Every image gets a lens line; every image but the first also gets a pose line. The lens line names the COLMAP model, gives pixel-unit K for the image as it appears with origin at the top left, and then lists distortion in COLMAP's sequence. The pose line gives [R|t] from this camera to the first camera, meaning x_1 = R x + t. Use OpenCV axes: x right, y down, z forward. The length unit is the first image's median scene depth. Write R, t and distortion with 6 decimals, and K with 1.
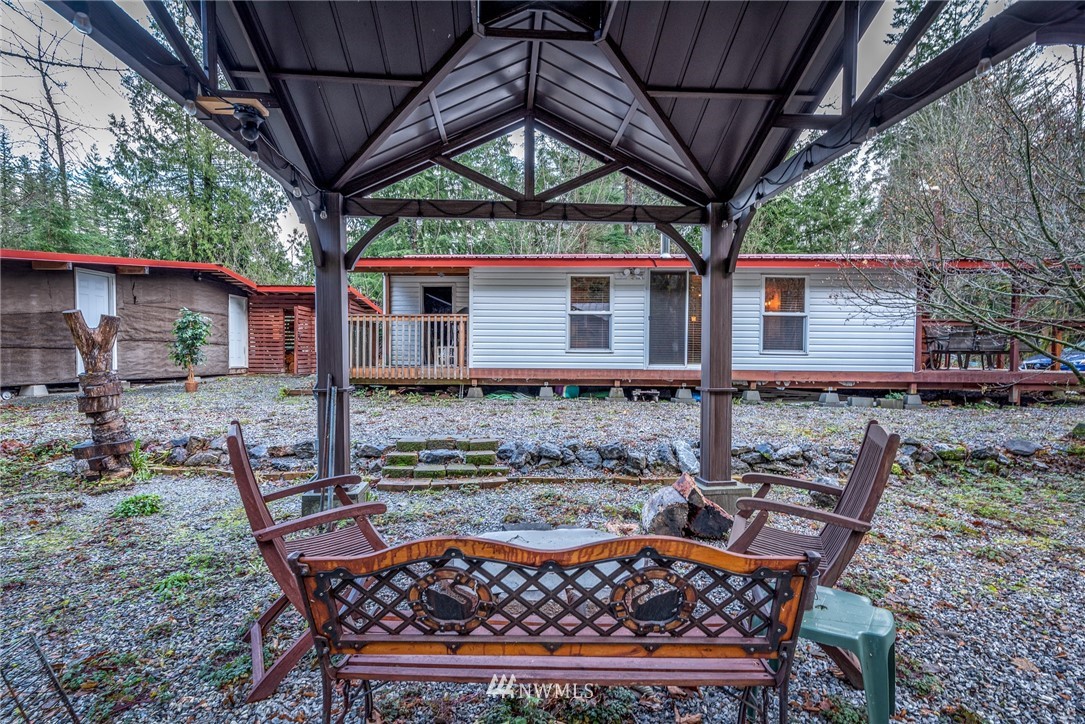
lens RADIAL K [[535.3, 0, 545.3], [0, 535.3, 368.5], [0, 0, 1]] dist [0.010192, -0.001985]
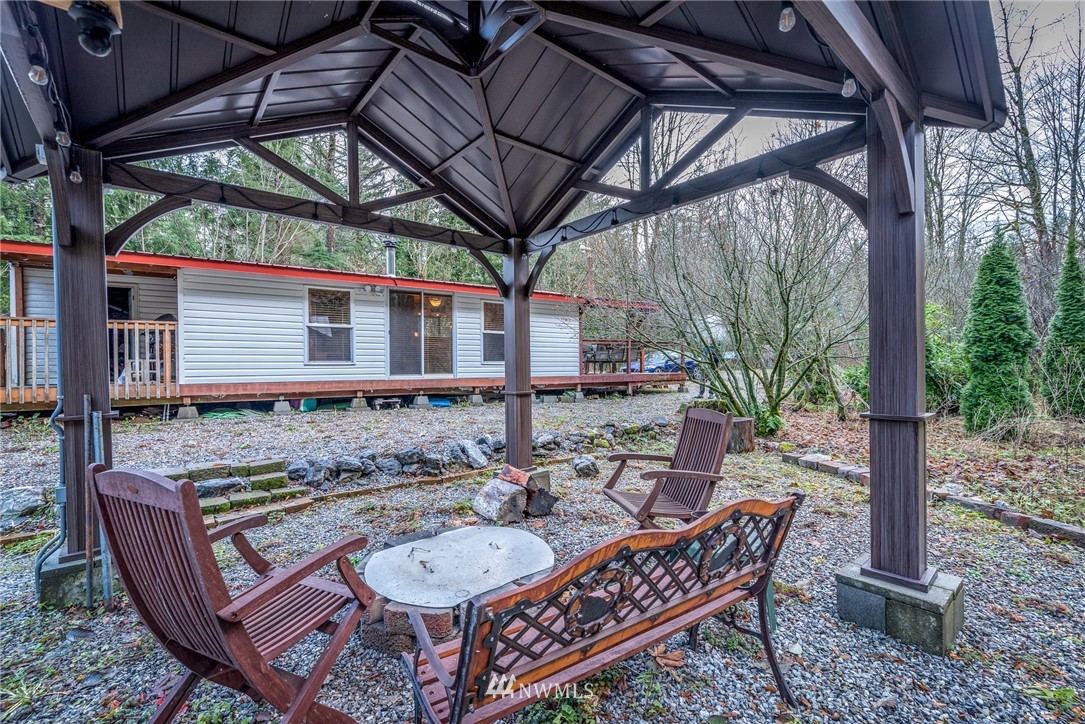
lens RADIAL K [[467.7, 0, 545.8], [0, 467.7, 367.4], [0, 0, 1]] dist [0.009256, -0.000738]
pose [[0.816532, -0.014525, 0.577118, -0.096726], [0.028682, 0.999470, -0.015425, 0.000297], [-0.576587, 0.029148, 0.816515, 0.041943]]
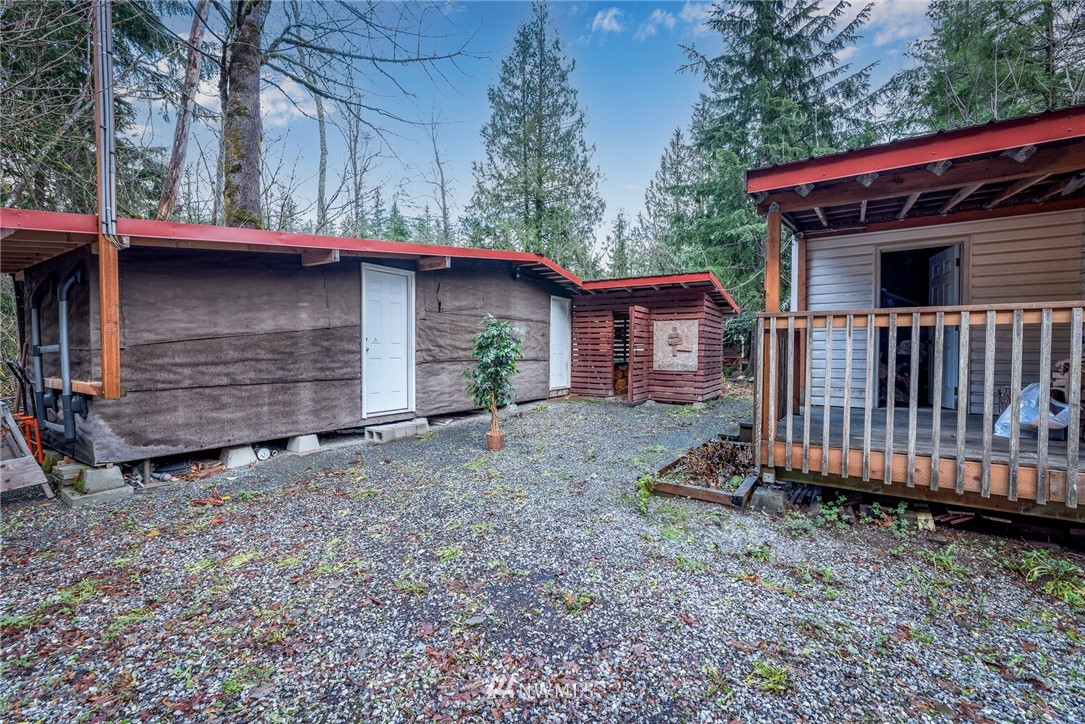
lens RADIAL K [[467.7, 0, 539.9], [0, 467.7, 366.1], [0, 0, 1]] dist [0.009256, -0.000738]
pose [[0.846883, 0.016954, -0.531509, -0.344922], [-0.012748, 0.999852, 0.011581, -0.062369], [0.531627, -0.003032, 0.846973, 0.599291]]
